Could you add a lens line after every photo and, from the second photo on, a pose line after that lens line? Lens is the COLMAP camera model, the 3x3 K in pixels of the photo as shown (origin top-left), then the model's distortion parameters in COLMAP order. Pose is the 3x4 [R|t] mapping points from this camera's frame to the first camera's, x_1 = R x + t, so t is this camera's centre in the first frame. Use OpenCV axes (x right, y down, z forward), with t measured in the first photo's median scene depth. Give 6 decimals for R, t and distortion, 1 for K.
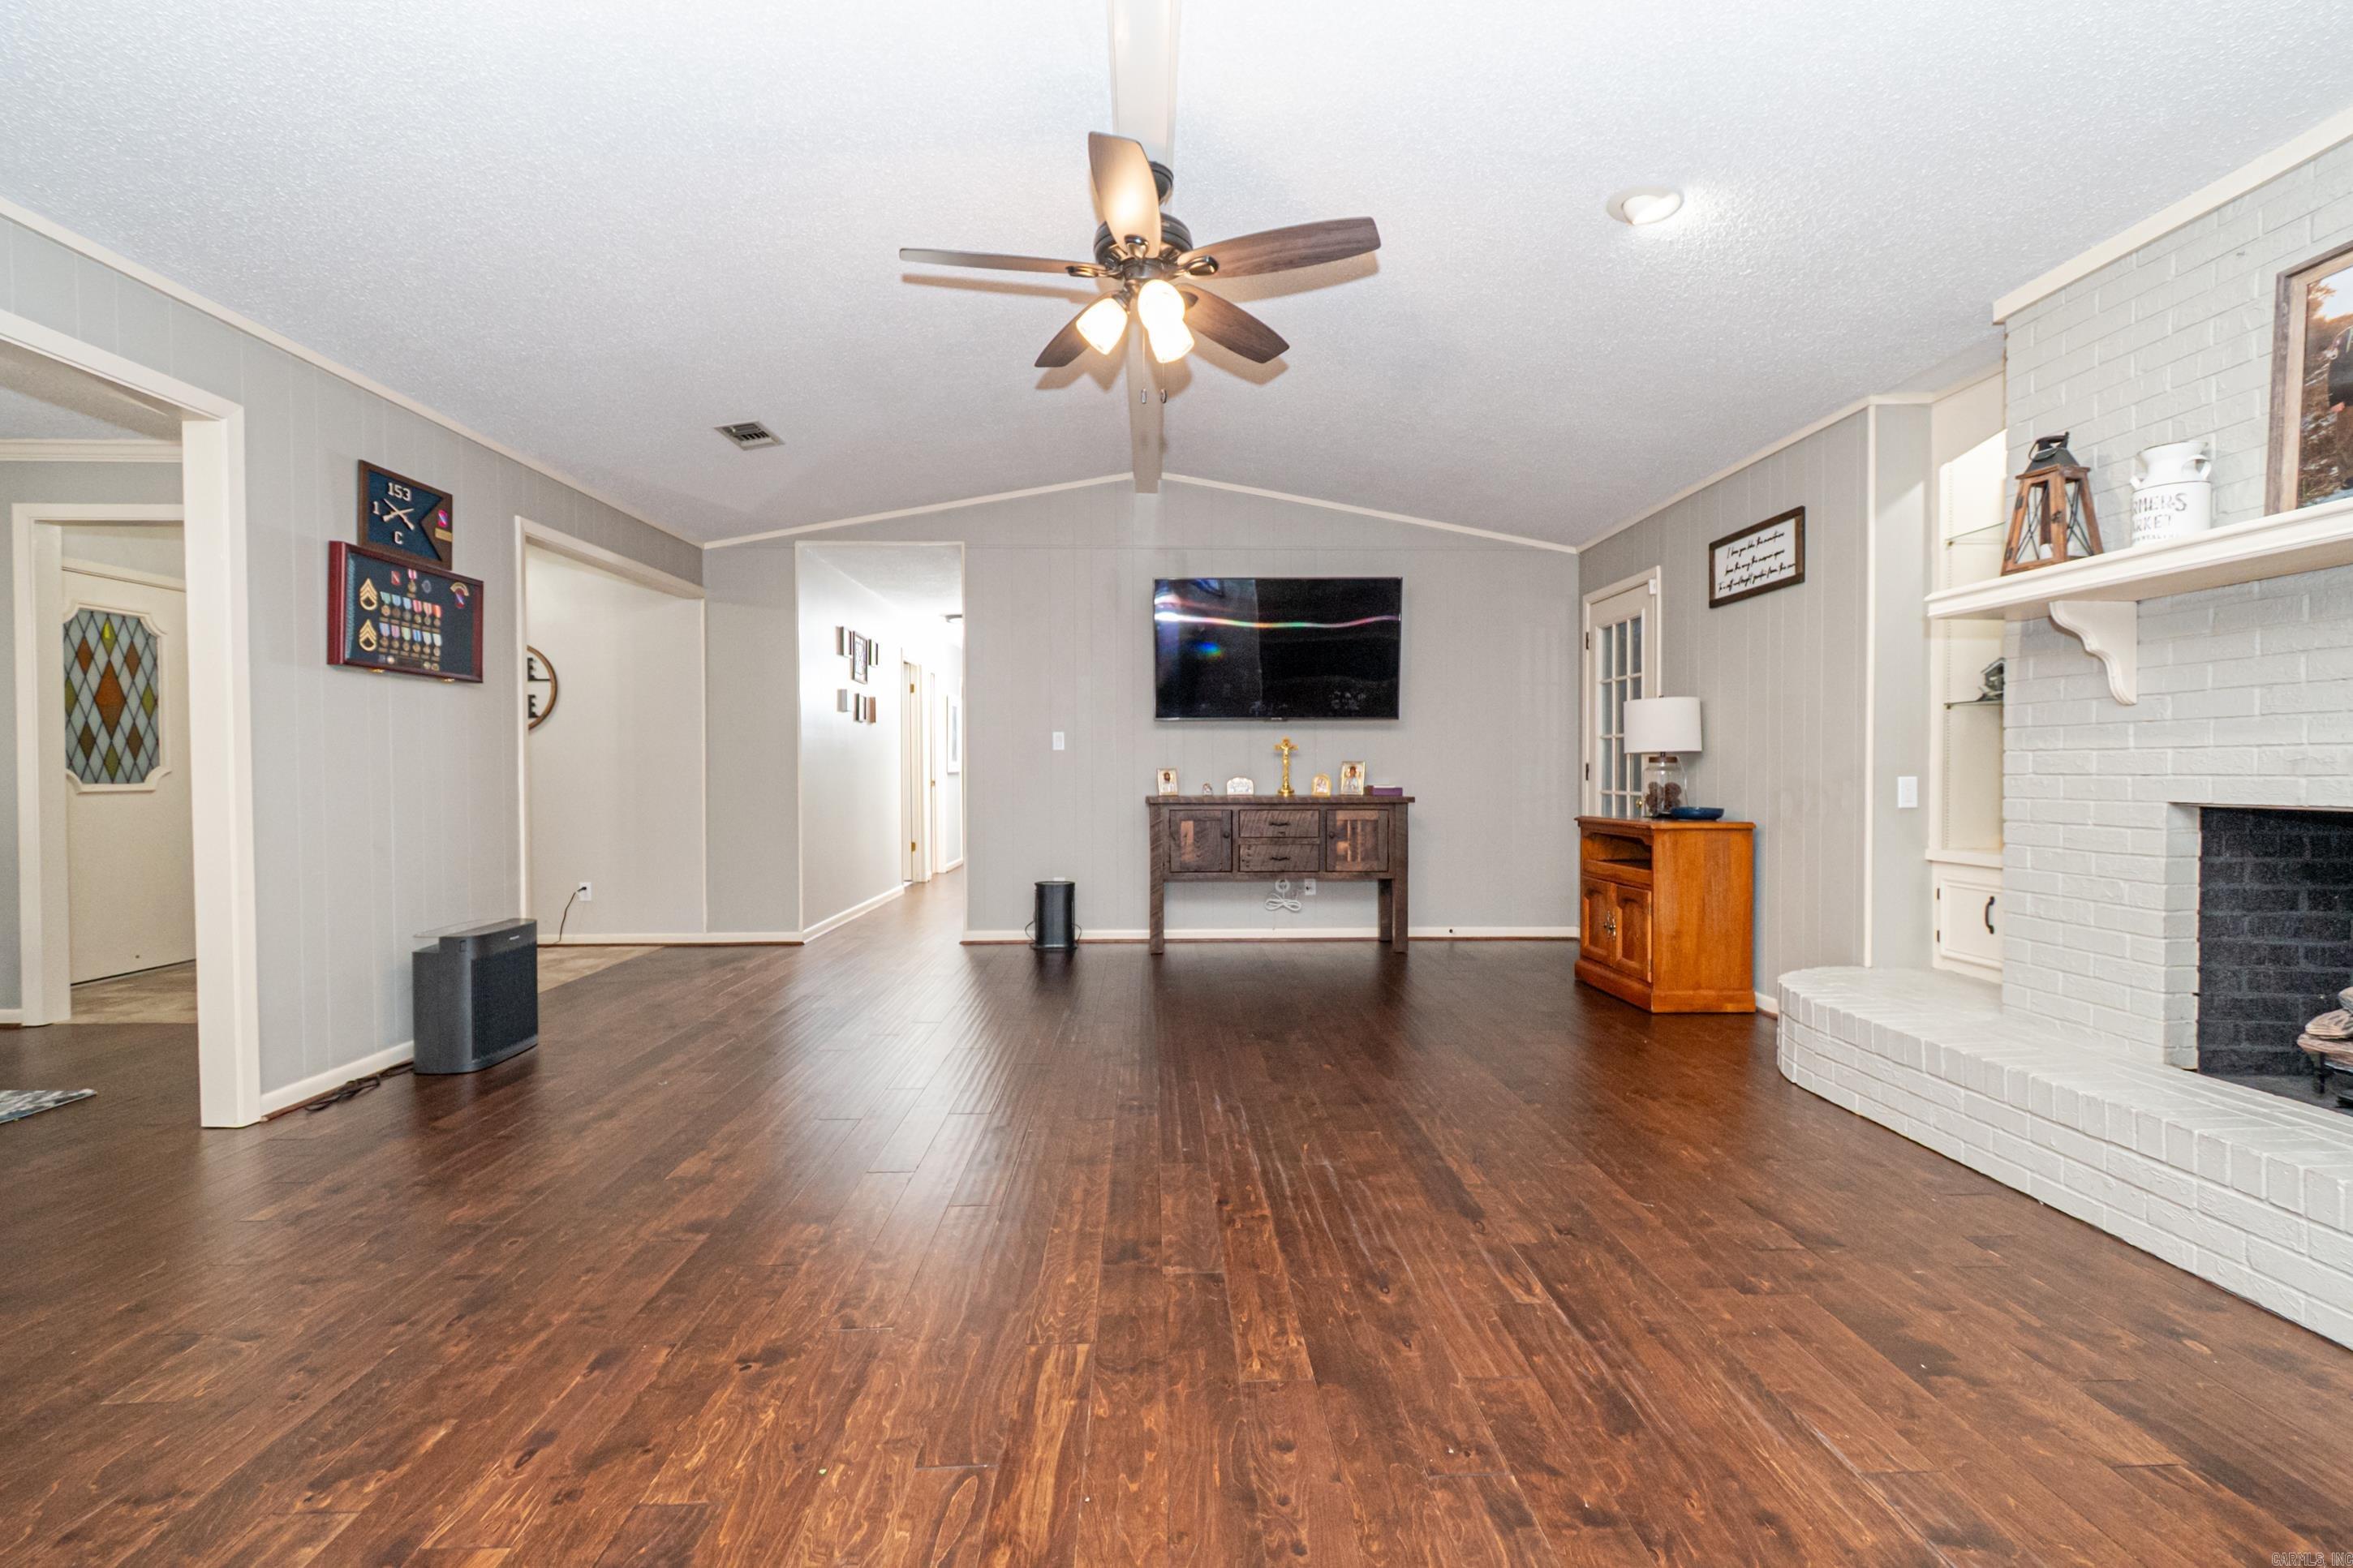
lens RADIAL K [[1040.1, 0, 1177.4], [0, 1040.1, 777.7], [0, 0, 1]] dist [0.001068, -0.000778]
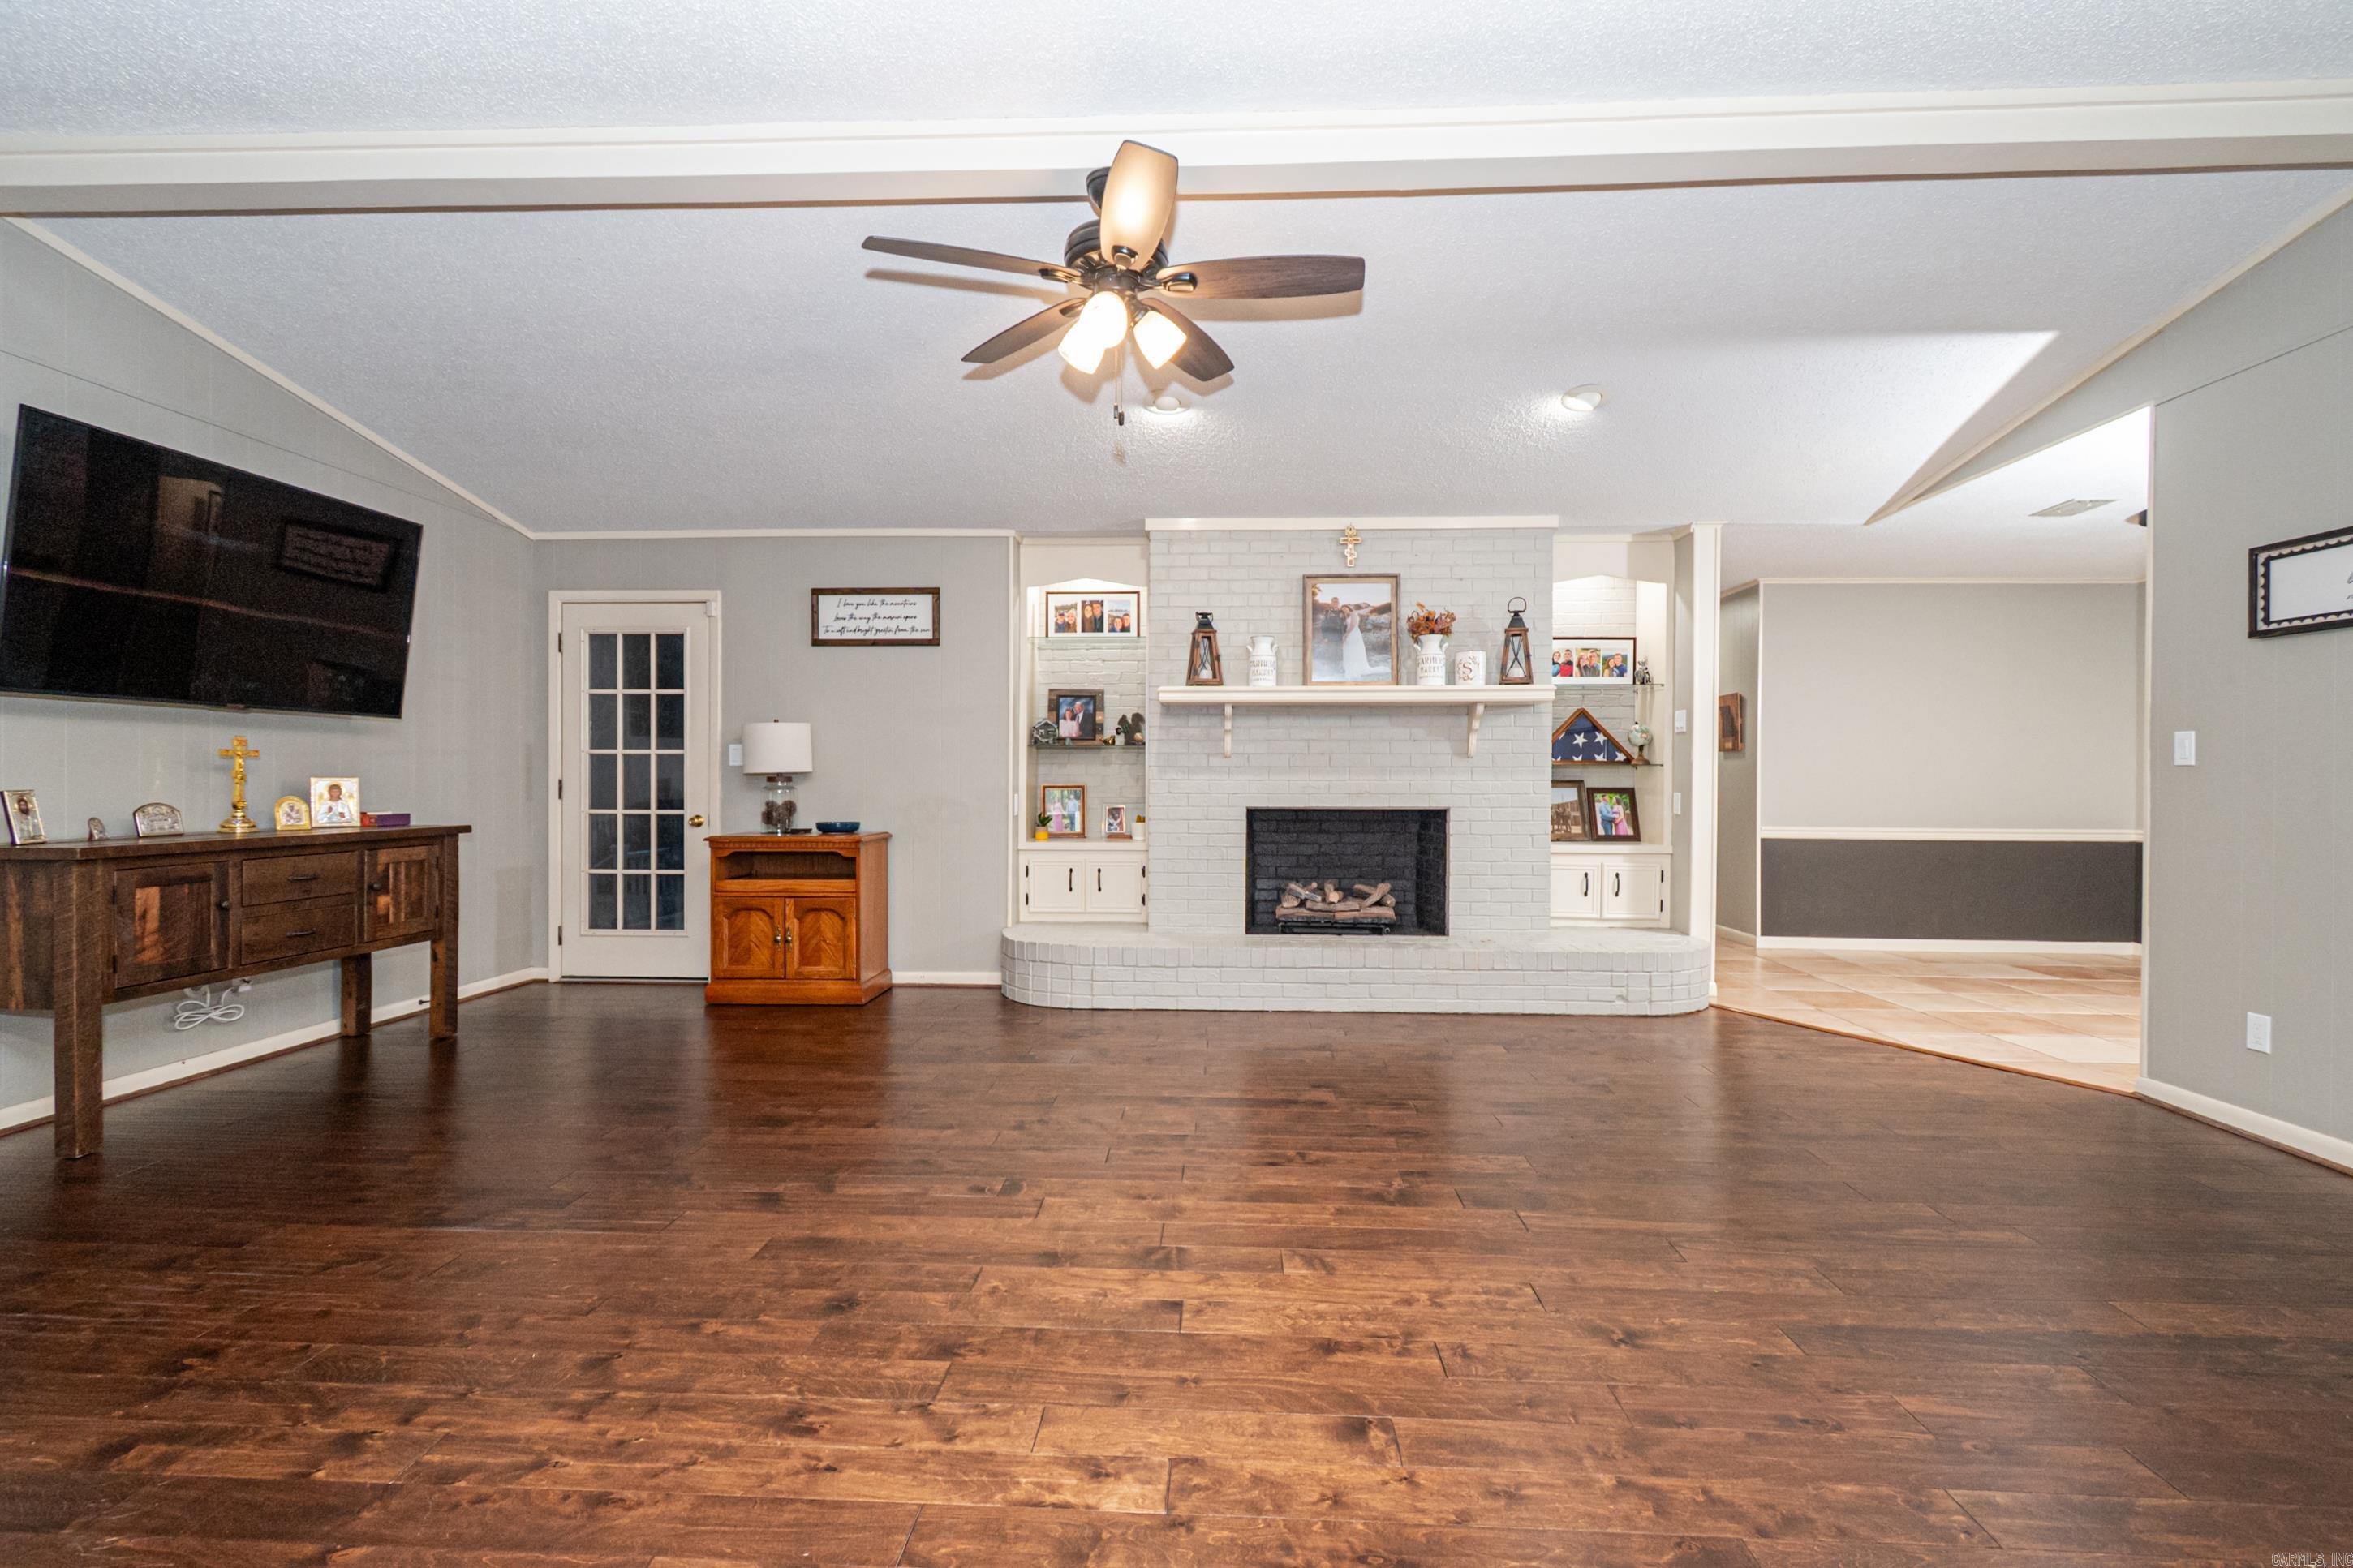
lens RADIAL K [[1040.1, 0, 1177.4], [0, 1040.1, 777.7], [0, 0, 1]] dist [0.001068, -0.000778]
pose [[0.078135, 0.002064, 0.996941, -1.014853], [0.001246, 0.999997, -0.002168, -0.028272], [-0.996942, 0.001412, 0.078132, 0.895194]]
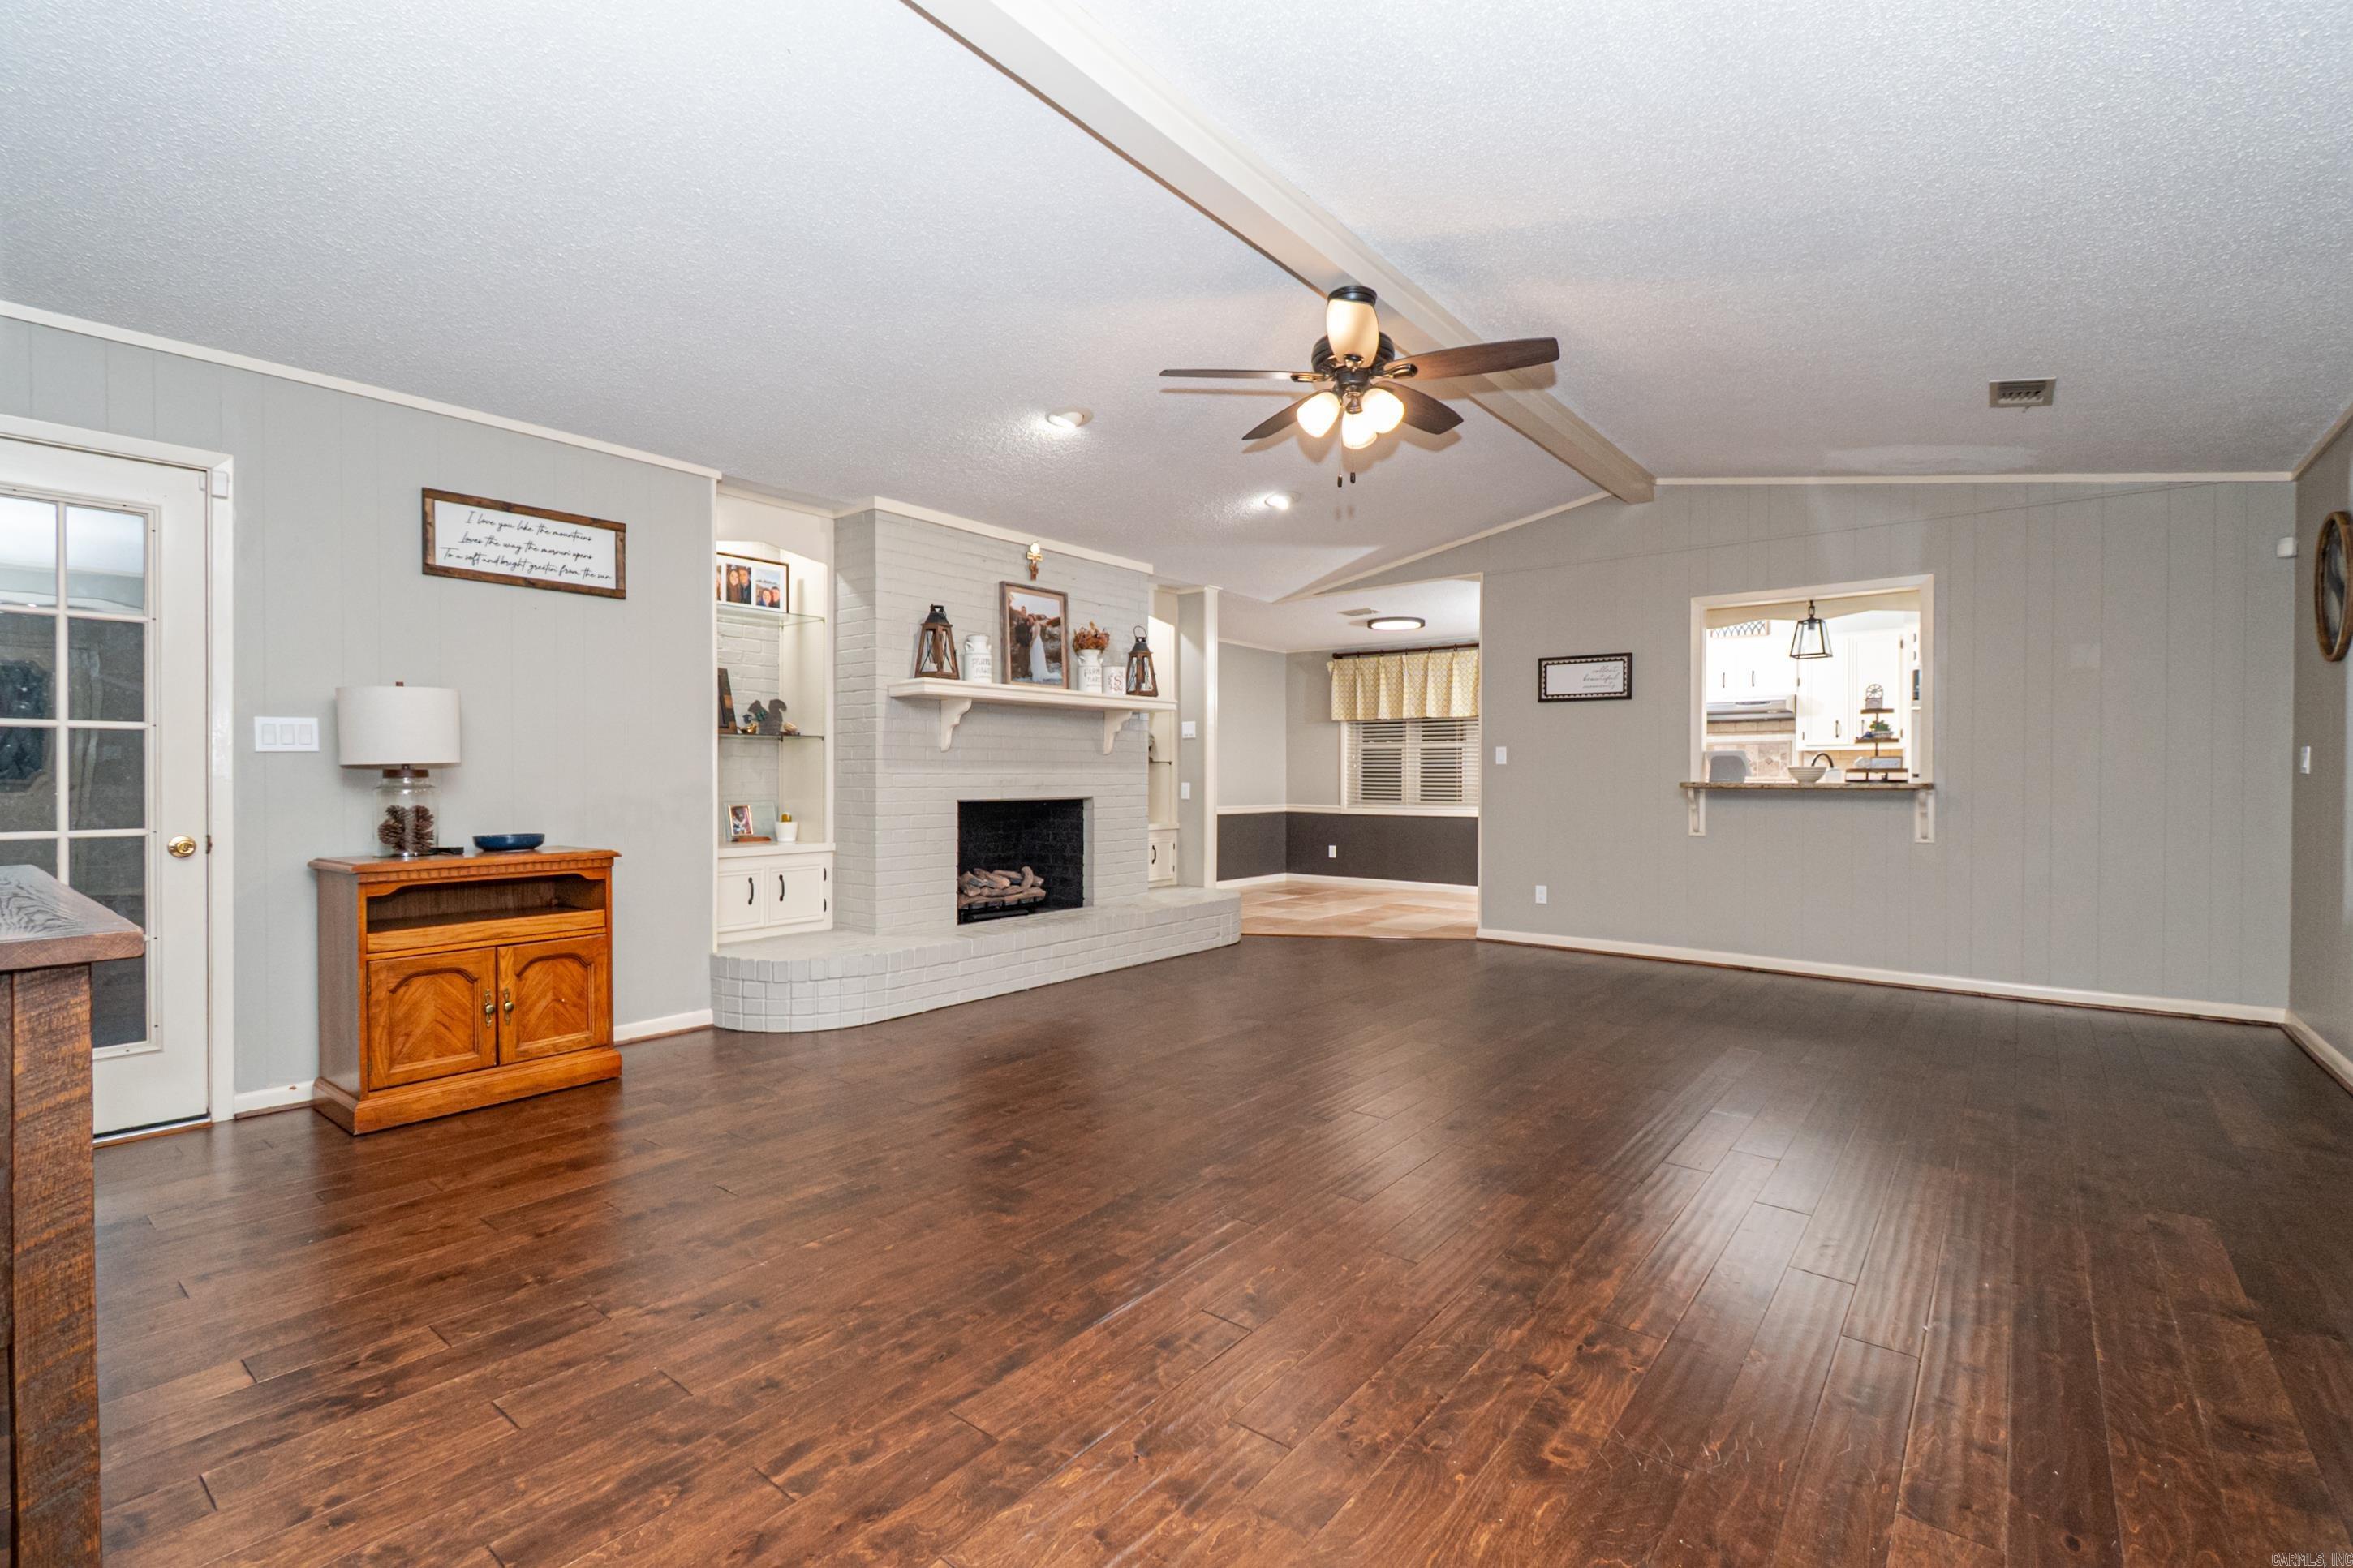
lens RADIAL K [[1040.1, 0, 1177.4], [0, 1040.1, 777.7], [0, 0, 1]] dist [0.001068, -0.000778]
pose [[-0.760272, 0.001659, 0.649603, -0.682568], [0.004829, 0.999984, 0.003097, -0.024905], [-0.649587, 0.005492, -0.760268, 2.116746]]
